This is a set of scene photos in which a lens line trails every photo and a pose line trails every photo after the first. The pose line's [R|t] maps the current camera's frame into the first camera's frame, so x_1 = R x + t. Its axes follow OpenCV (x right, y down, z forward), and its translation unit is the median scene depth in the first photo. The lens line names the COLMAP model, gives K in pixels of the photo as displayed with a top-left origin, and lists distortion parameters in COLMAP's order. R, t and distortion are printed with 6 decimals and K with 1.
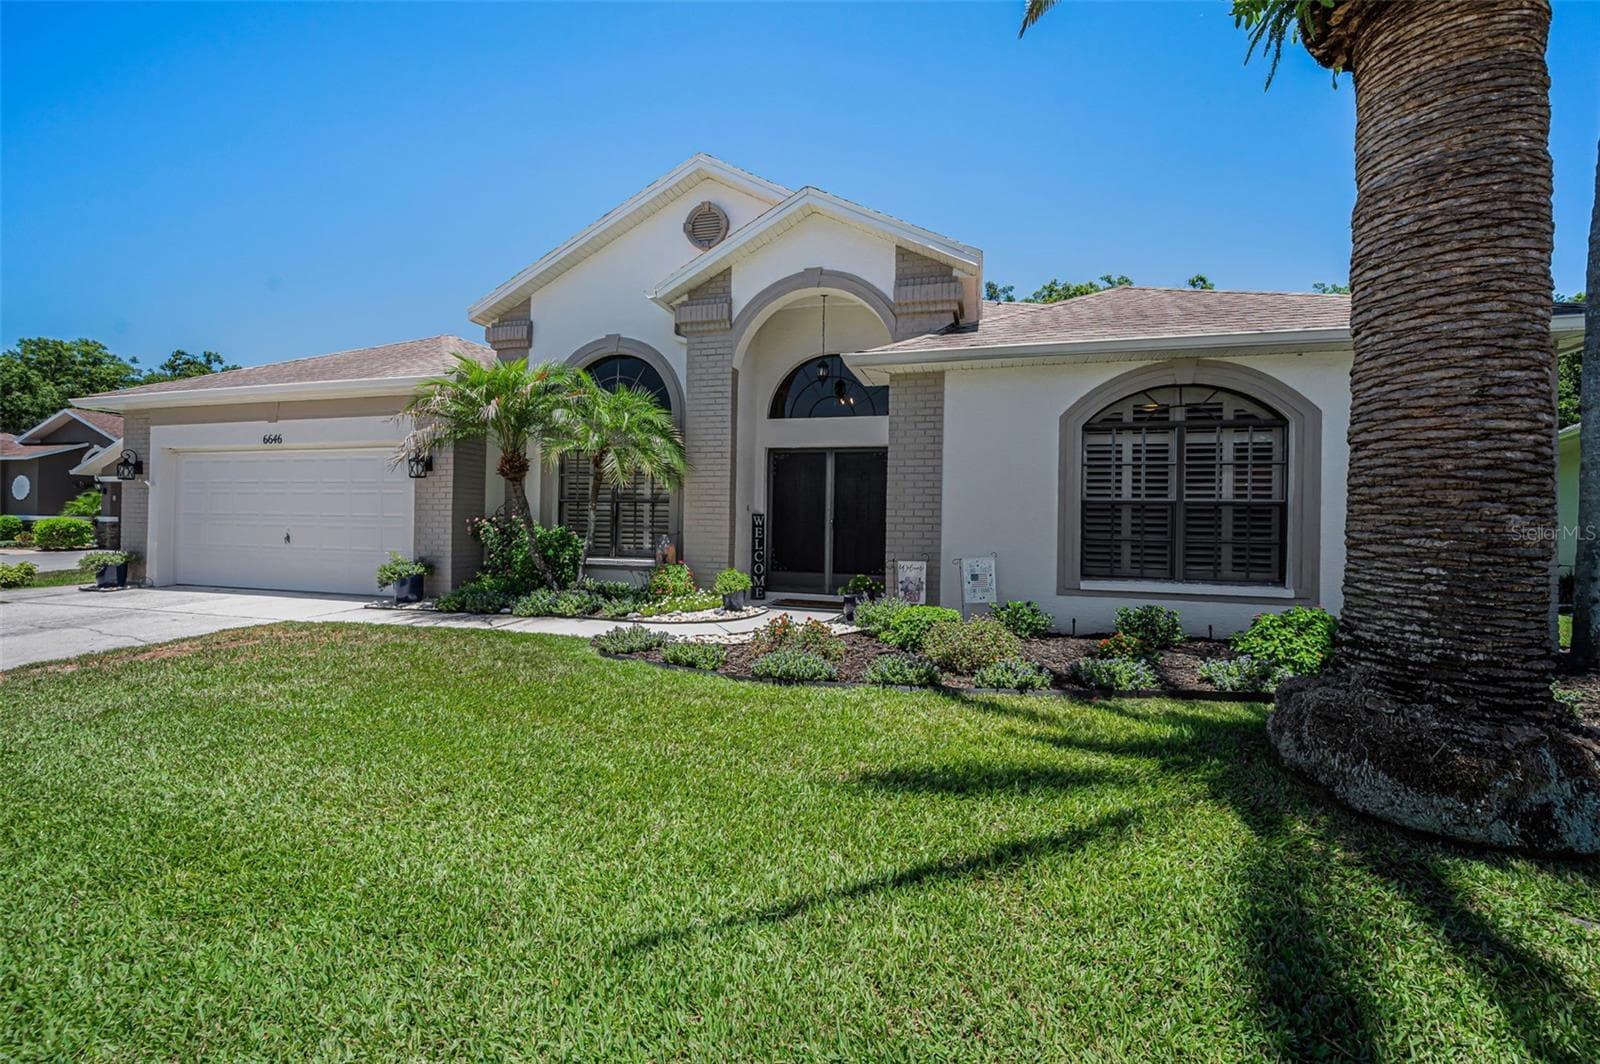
lens RADIAL K [[651.2, 0, 800.6], [0, 651.2, 521.1], [0, 0, 1]] dist [-0.000676, -0.000120]
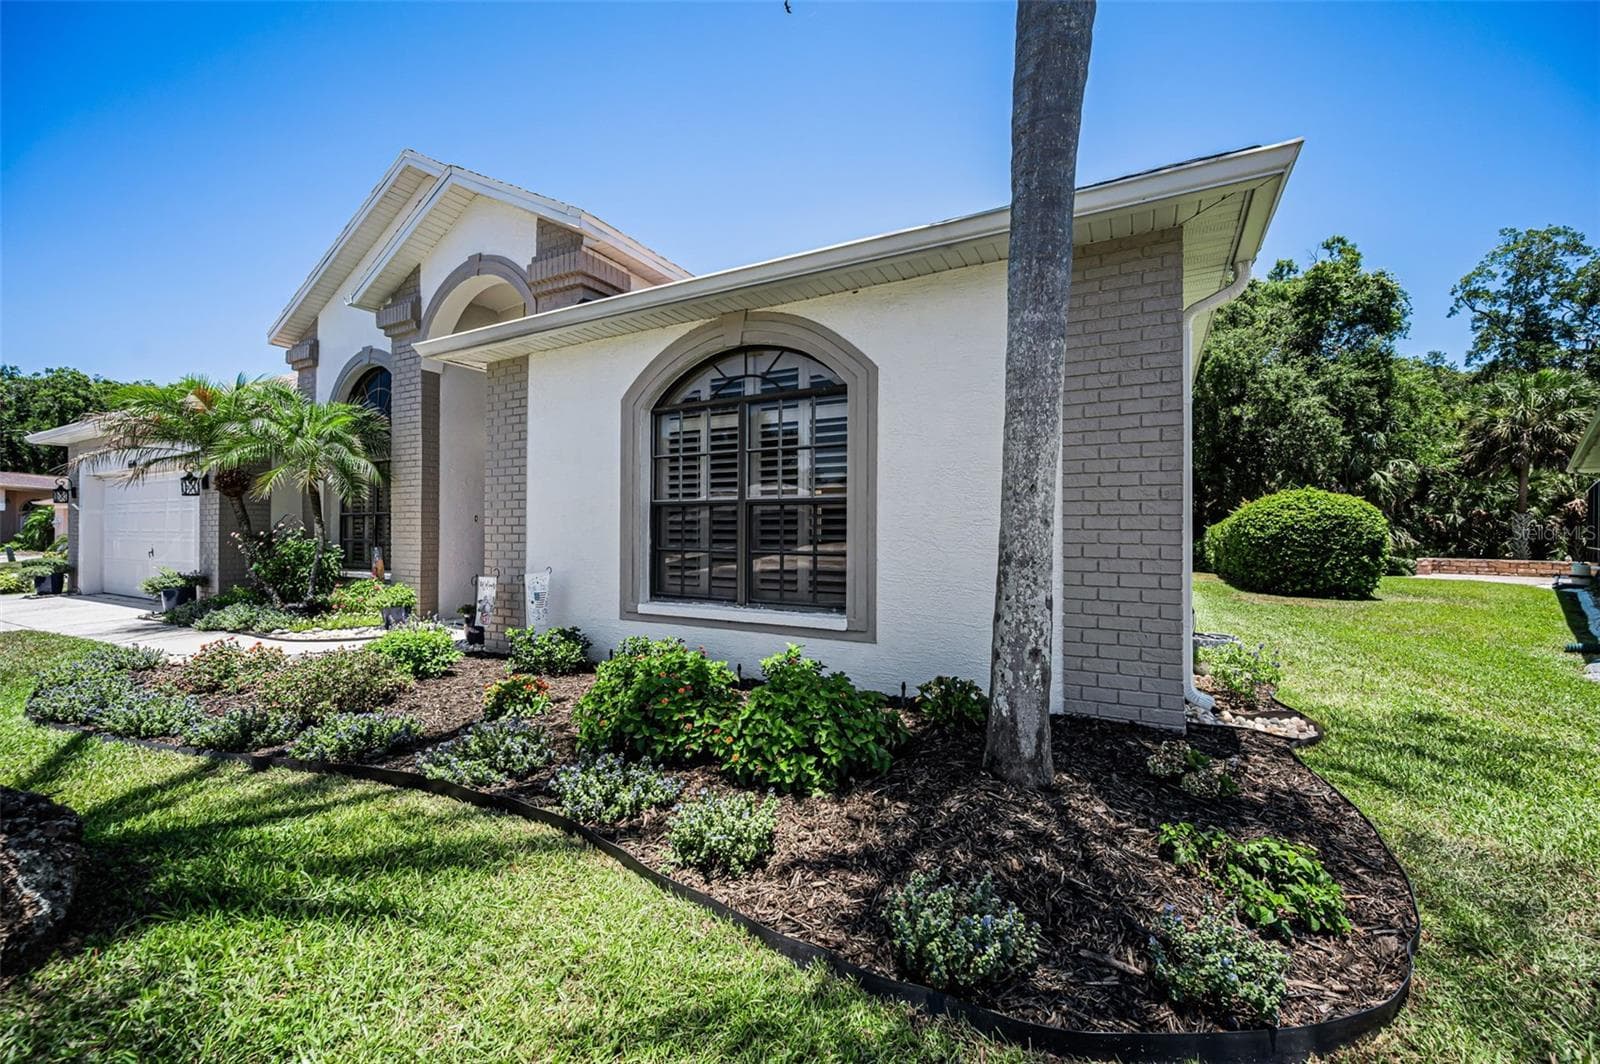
lens RADIAL K [[632.0, 0, 805.7], [0, 632.0, 530.2], [0, 0, 1]] dist [-0.000351, 0.000095]
pose [[0.975141, -0.013265, -0.221189, 0.639667], [0.012799, 0.999912, -0.003540, 0.006676], [0.221216, 0.000621, 0.975225, 0.228652]]
